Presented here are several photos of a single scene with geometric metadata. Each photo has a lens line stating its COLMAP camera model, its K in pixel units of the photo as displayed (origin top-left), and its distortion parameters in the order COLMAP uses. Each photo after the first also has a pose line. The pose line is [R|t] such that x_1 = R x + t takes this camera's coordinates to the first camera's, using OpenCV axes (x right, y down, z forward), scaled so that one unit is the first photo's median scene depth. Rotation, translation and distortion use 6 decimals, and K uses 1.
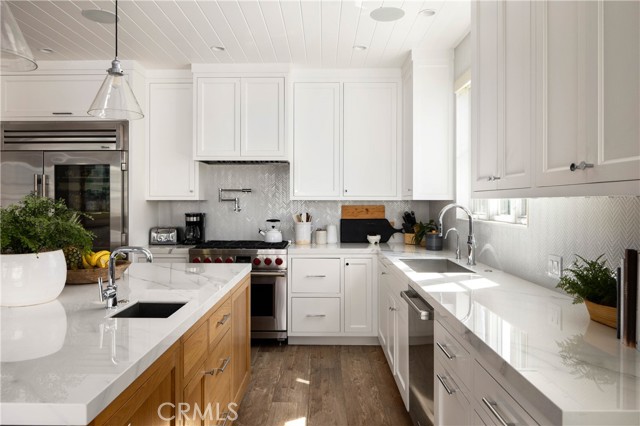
lens RADIAL K [[439.7, 0, 318.0], [0, 439.7, 202.0], [0, 0, 1]] dist [-0.002759, -0.000957]
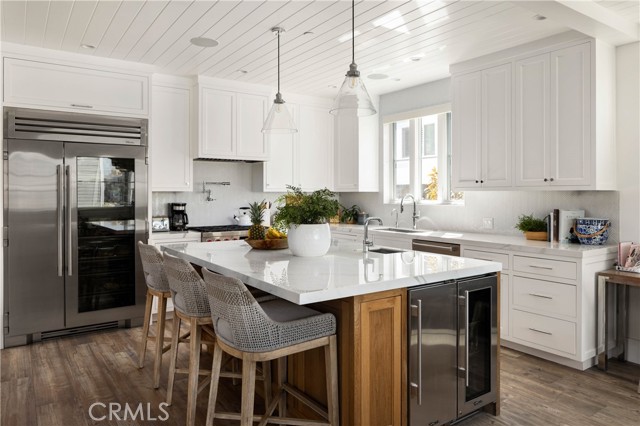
lens RADIAL K [[439.7, 0, 318.0], [0, 439.7, 202.0], [0, 0, 1]] dist [-0.002759, -0.000957]
pose [[0.817369, -0.010925, 0.576011, -0.677759], [0.001204, 0.999850, 0.017254, 0.003731], [-0.576114, -0.013409, 0.817260, -0.140409]]
